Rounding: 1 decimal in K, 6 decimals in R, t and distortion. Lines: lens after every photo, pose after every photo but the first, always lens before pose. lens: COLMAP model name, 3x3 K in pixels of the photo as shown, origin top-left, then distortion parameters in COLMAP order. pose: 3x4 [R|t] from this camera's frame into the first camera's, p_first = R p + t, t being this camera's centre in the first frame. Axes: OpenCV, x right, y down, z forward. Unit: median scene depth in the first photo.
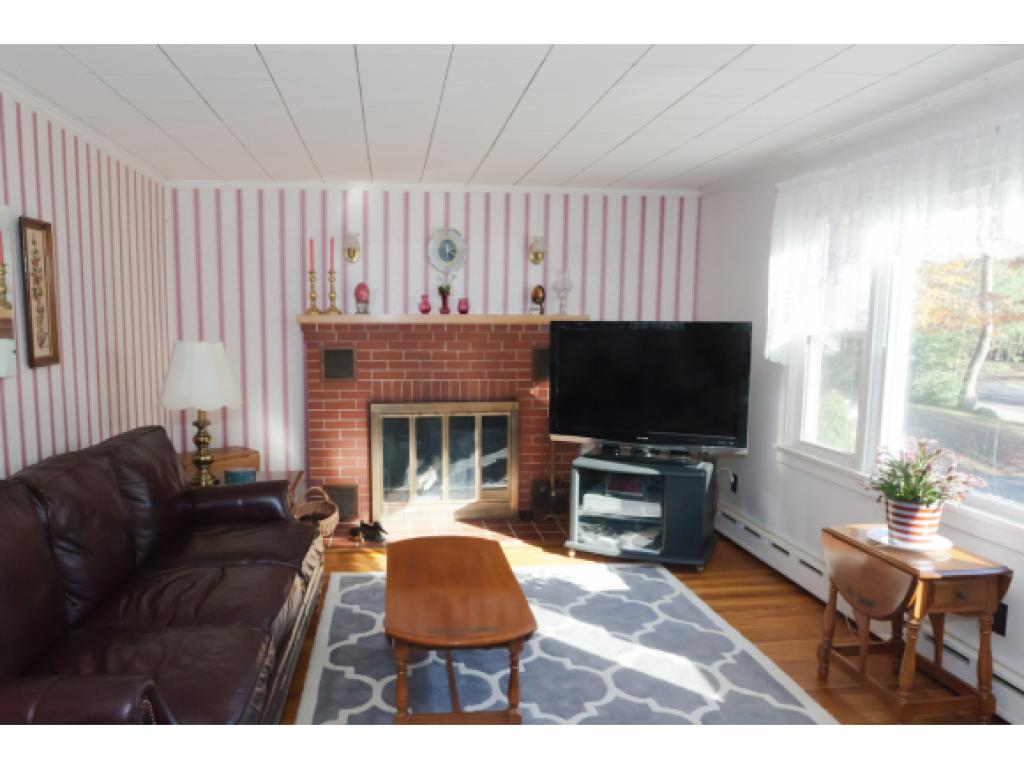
lens RADIAL K [[738.3, 0, 507.2], [0, 738.3, 395.4], [0, 0, 1]] dist [-0.003705, -0.003669]
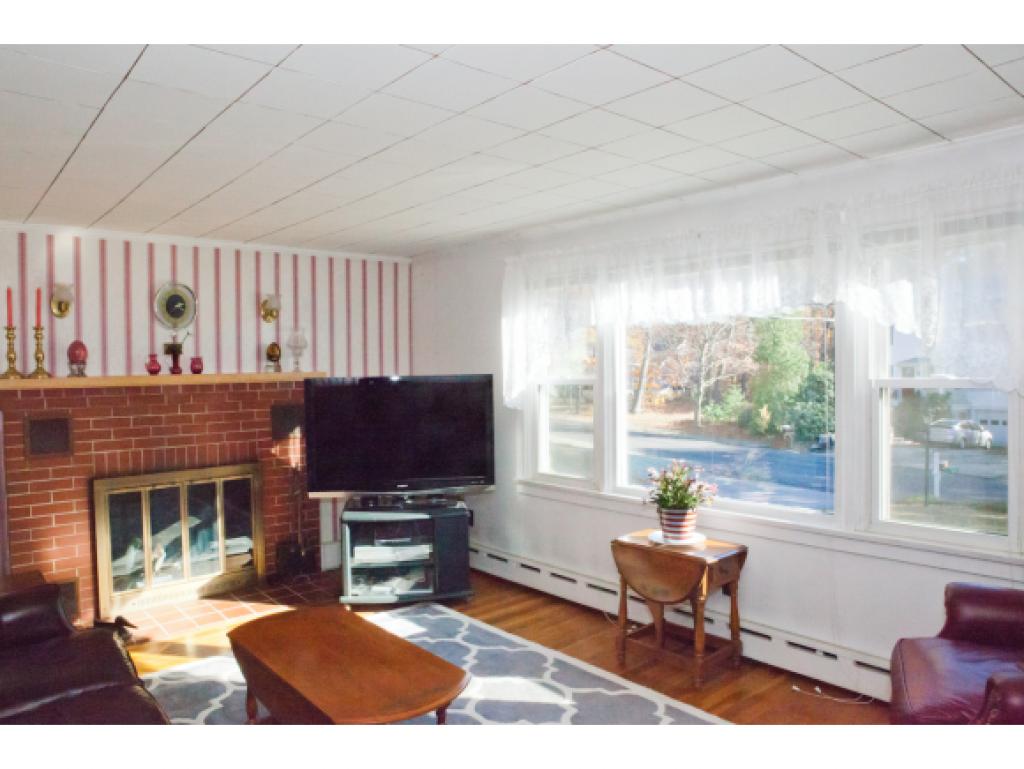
lens RADIAL K [[697.7, 0, 512.0], [0, 697.7, 384.5], [0, 0, 1]] dist [-0.039034, 0.002400]
pose [[0.844593, -0.032997, 0.534391, -0.199830], [0.078311, 0.994978, -0.062332, -0.011485], [-0.529651, 0.094494, 0.842936, 0.055515]]
